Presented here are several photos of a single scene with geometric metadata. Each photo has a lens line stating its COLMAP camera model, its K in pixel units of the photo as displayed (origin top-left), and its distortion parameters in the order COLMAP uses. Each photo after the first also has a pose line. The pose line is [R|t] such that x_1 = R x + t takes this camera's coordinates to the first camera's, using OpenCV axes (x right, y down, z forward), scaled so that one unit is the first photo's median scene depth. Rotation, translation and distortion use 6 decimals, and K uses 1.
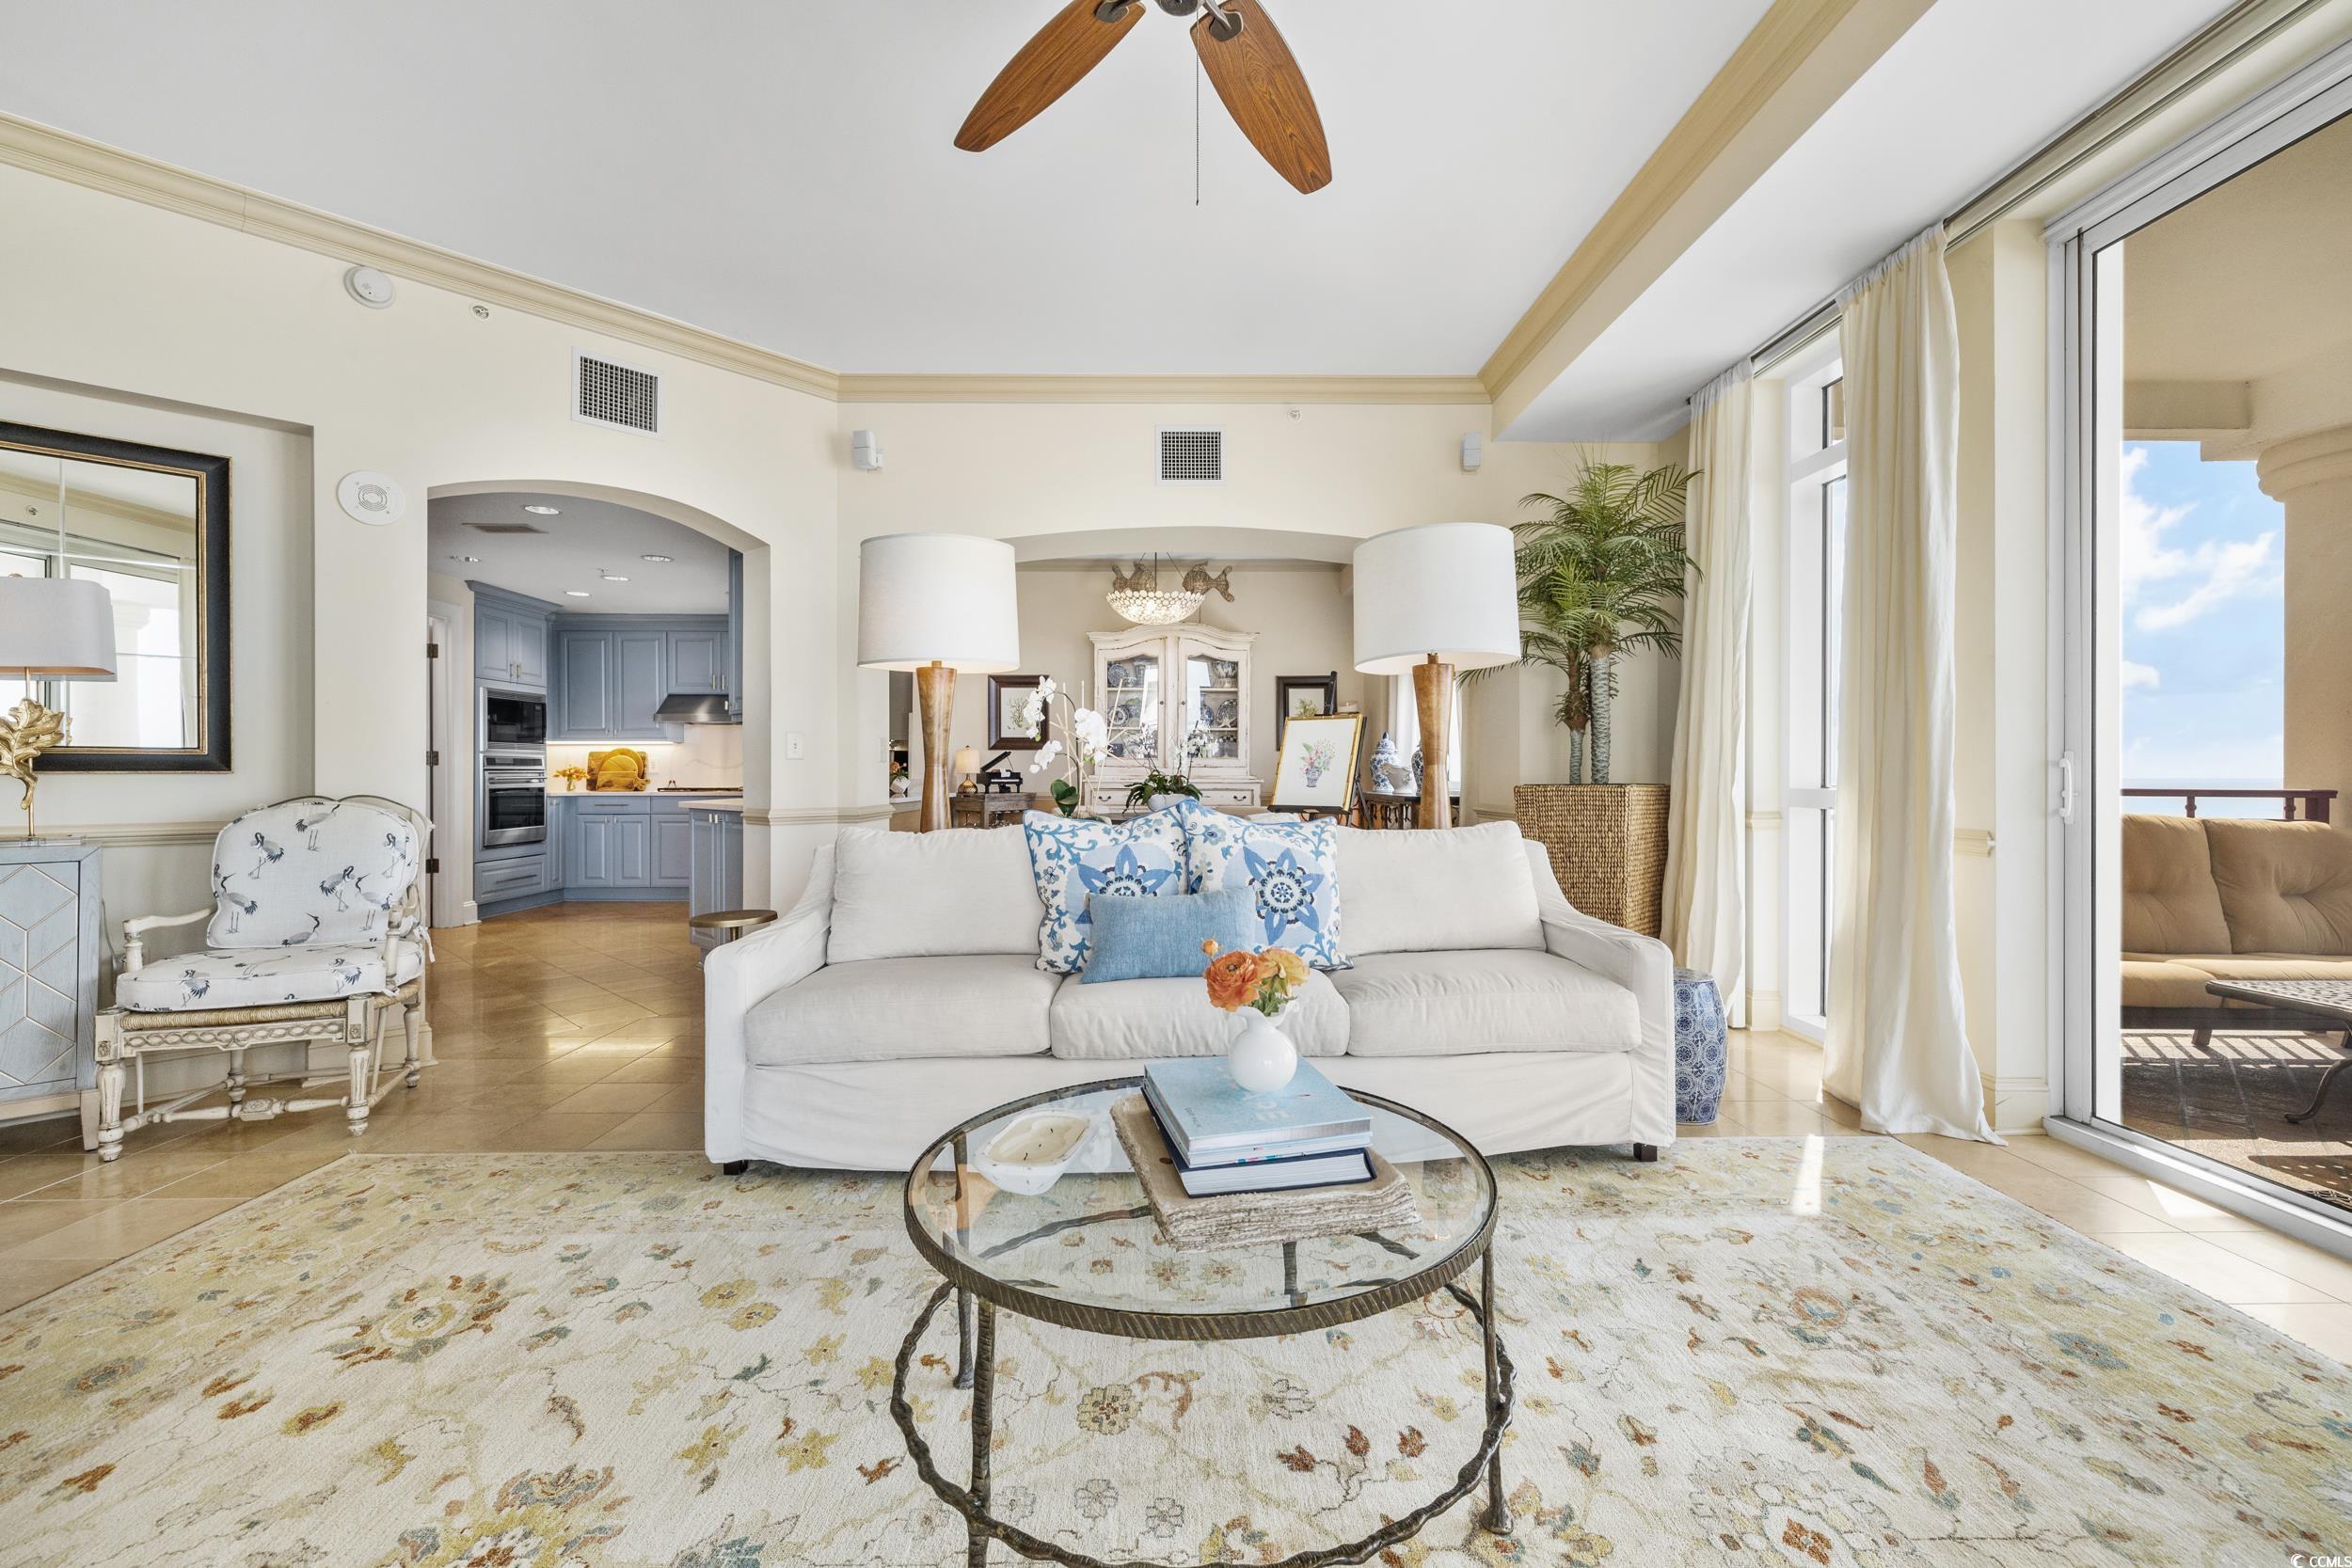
lens RADIAL K [[988.2, 0, 1168.3], [0, 988.2, 779.2], [0, 0, 1]] dist [0.004547, 0.000142]
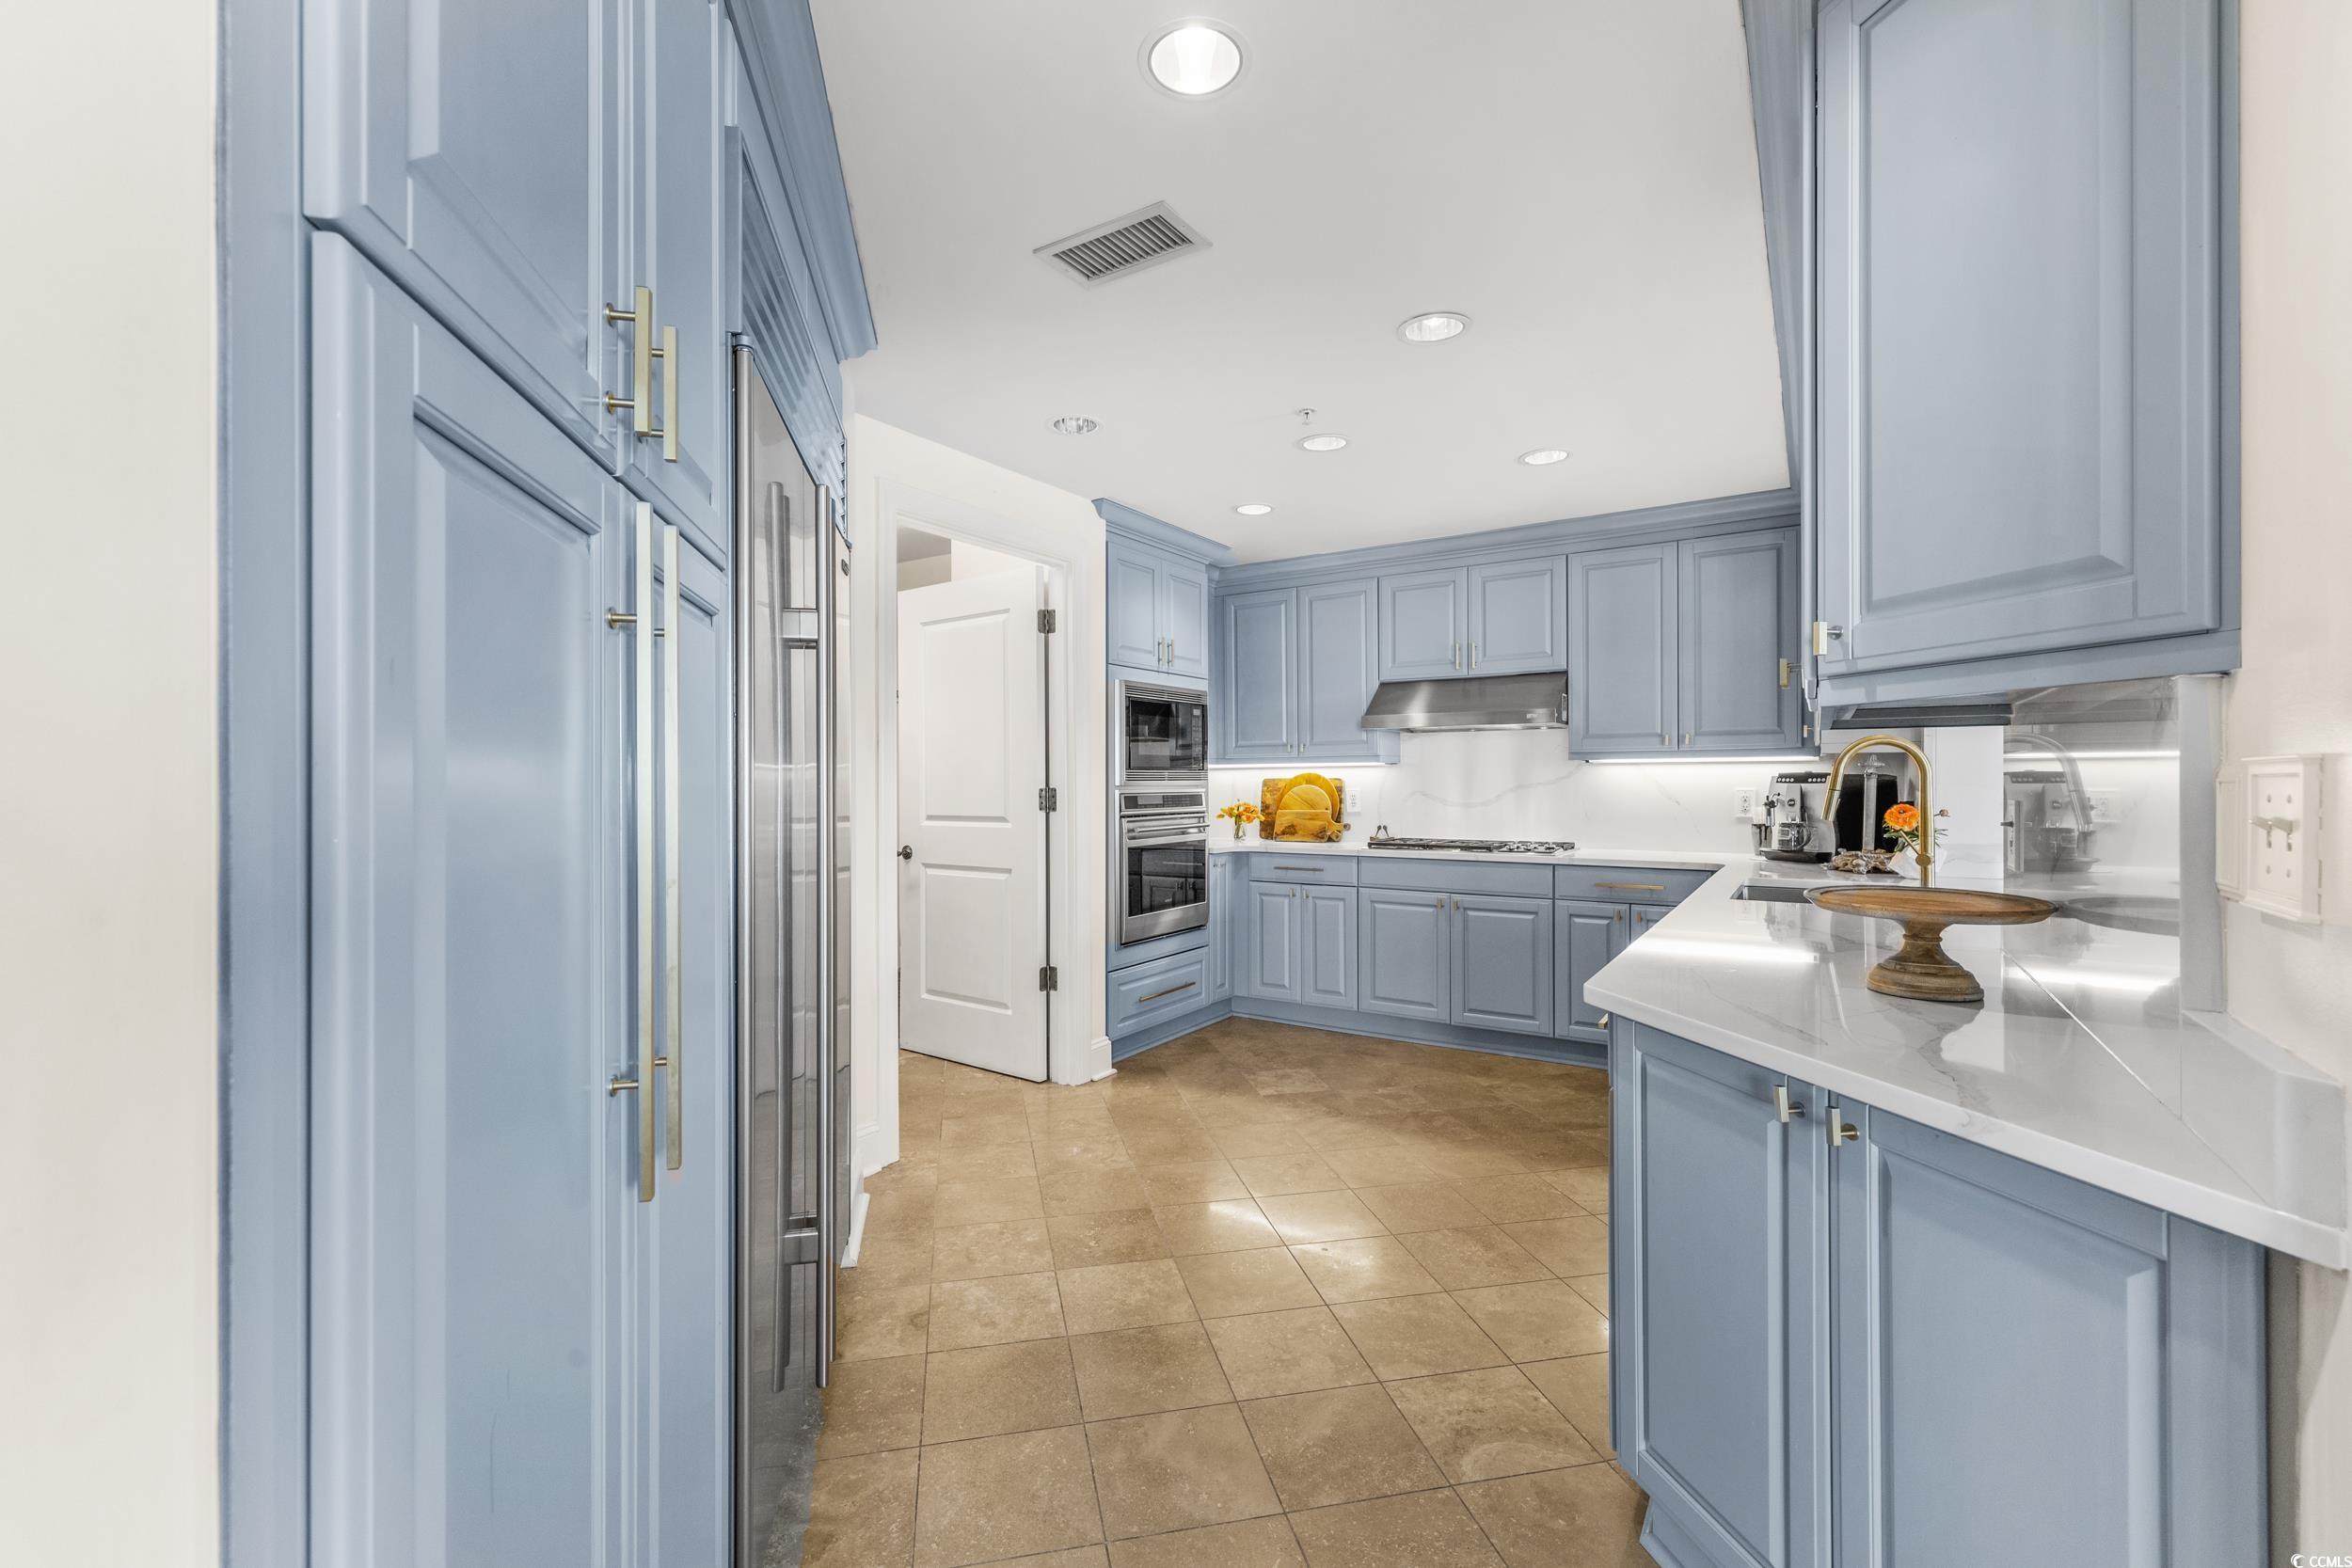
lens RADIAL K [[988.2, 0, 1174.1], [0, 988.2, 780.8], [0, 0, 1]] dist [0.004547, 0.000142]
pose [[0.827784, -0.006703, -0.561007, -0.317267], [0.001485, 0.999951, -0.009755, -0.024847], [0.561045, 0.007242, 0.827753, 0.505596]]
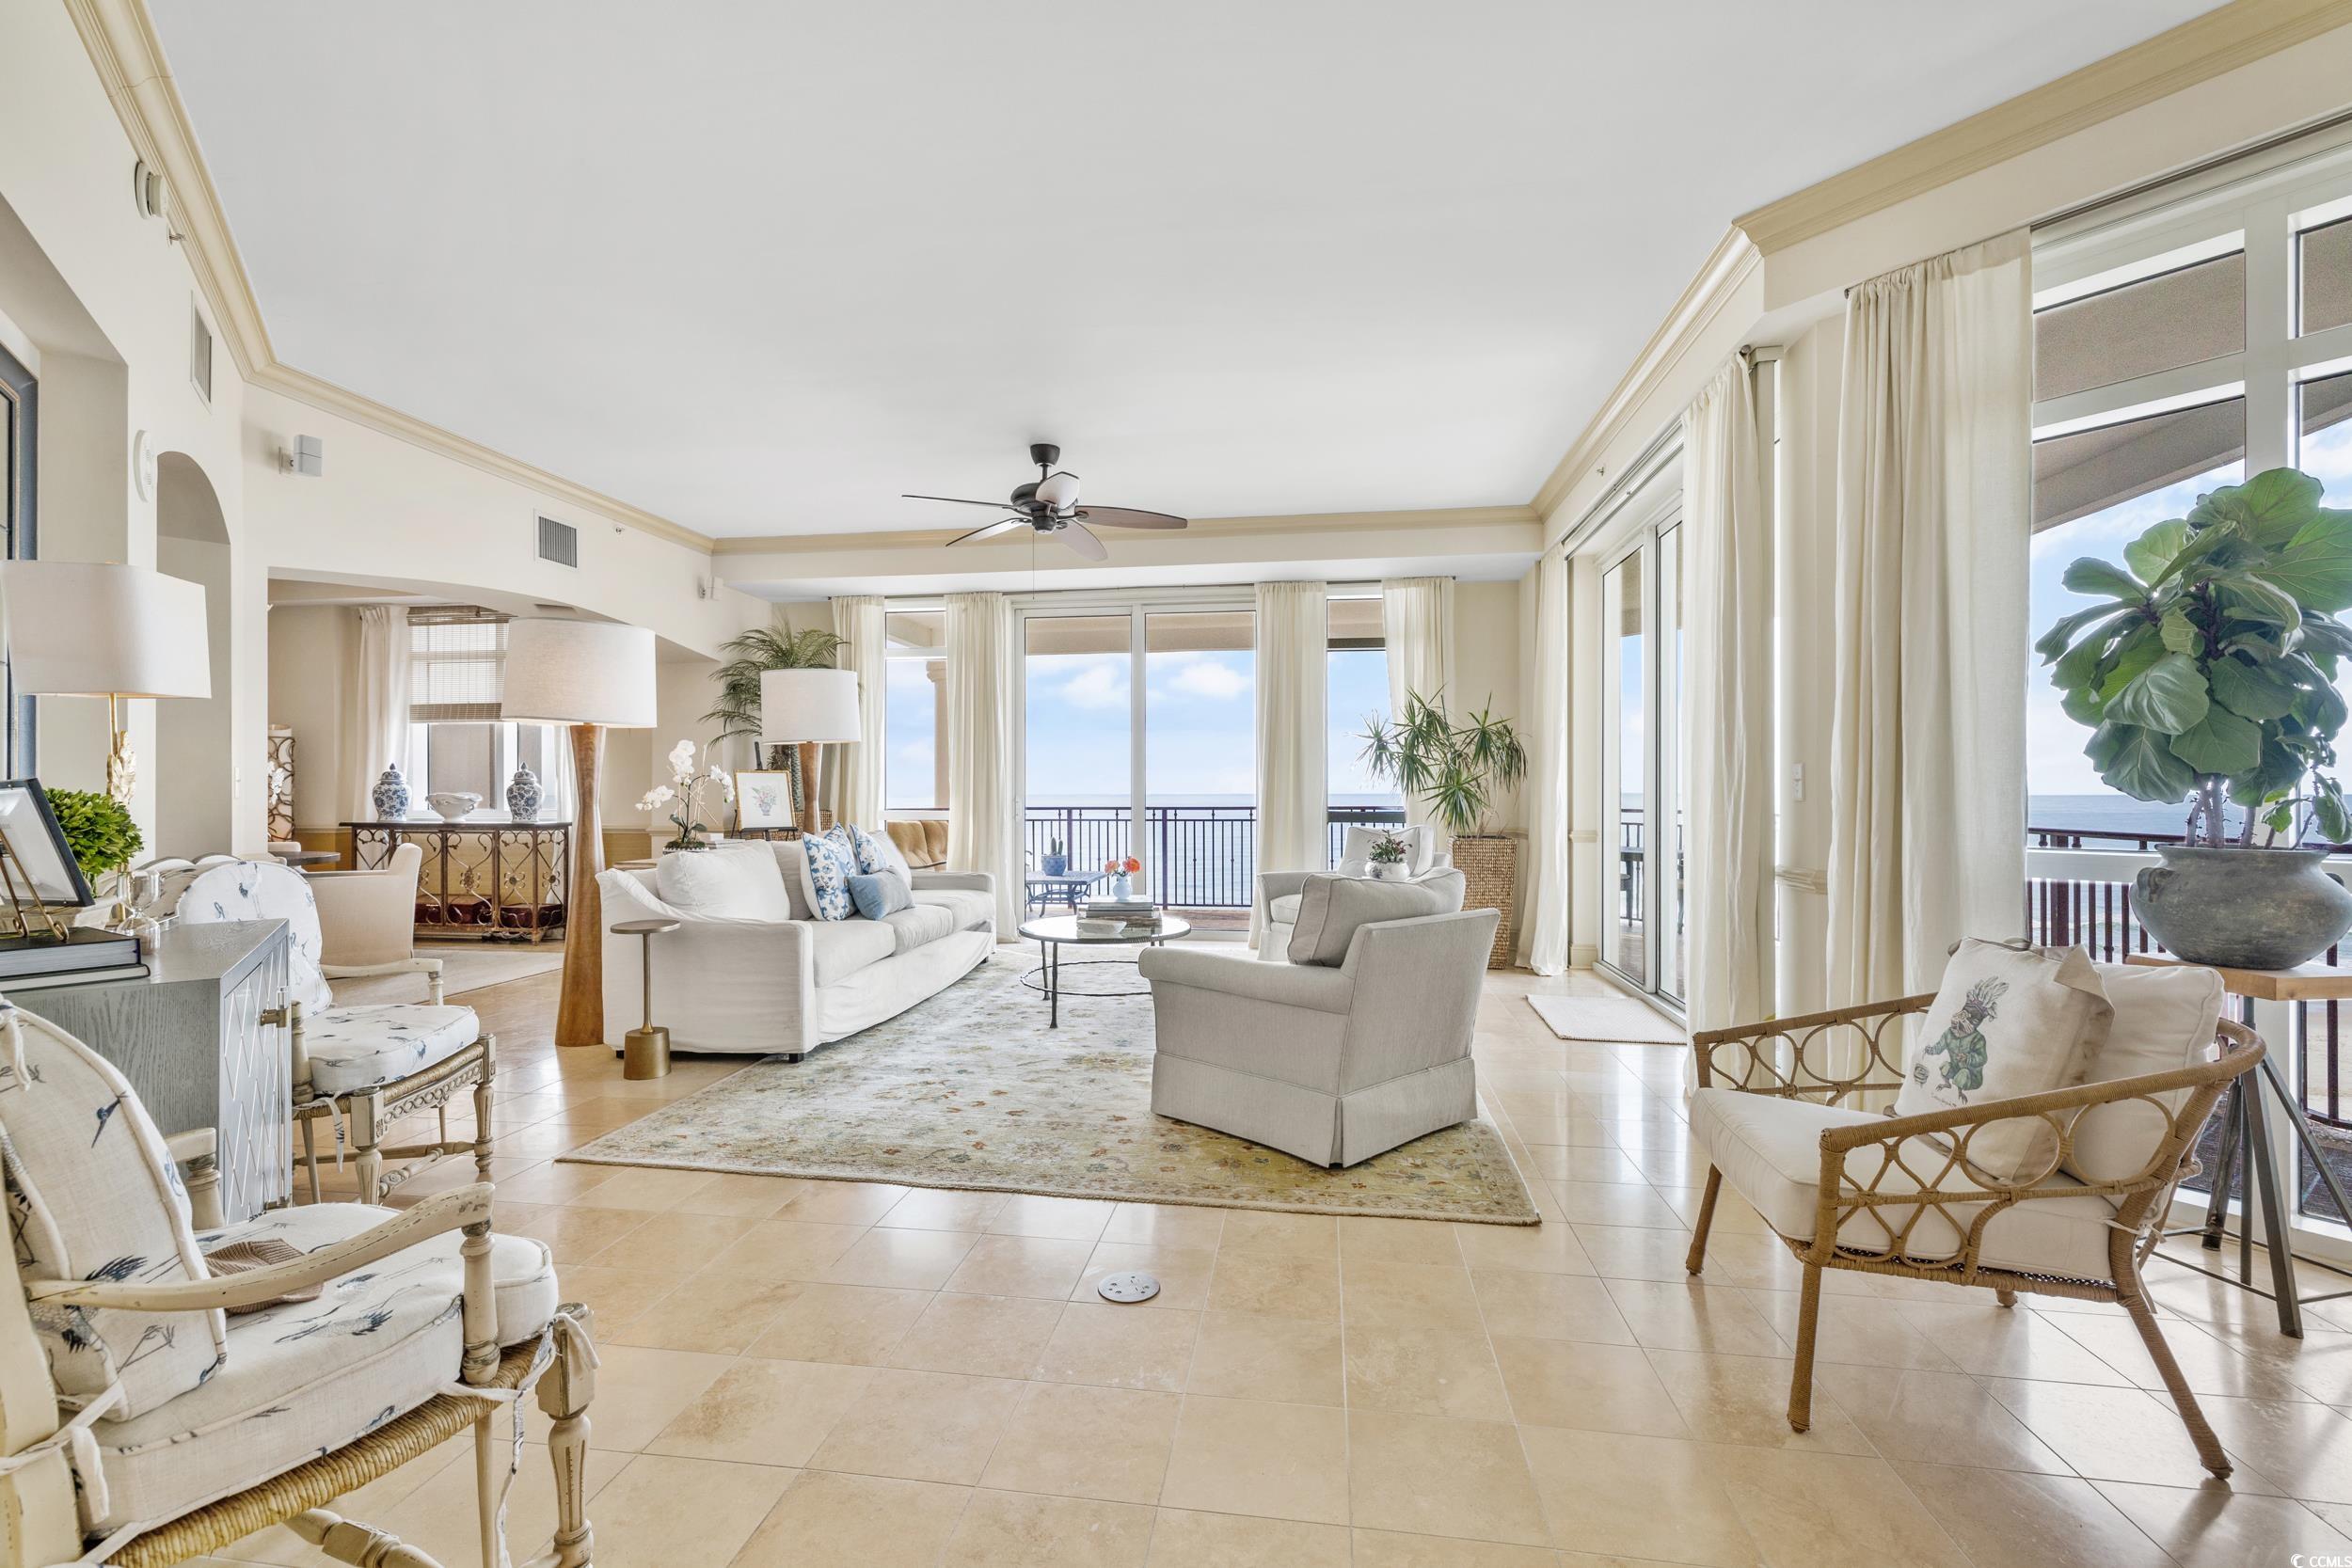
lens RADIAL K [[988.2, 0, 1181.1], [0, 988.2, 794.6], [0, 0, 1]] dist [0.004547, 0.000142]
pose [[0.156976, -0.001279, 0.987602, -0.684073], [0.009208, 0.999958, -0.000169, -0.010411], [-0.987559, 0.009120, 0.156981, 0.047768]]
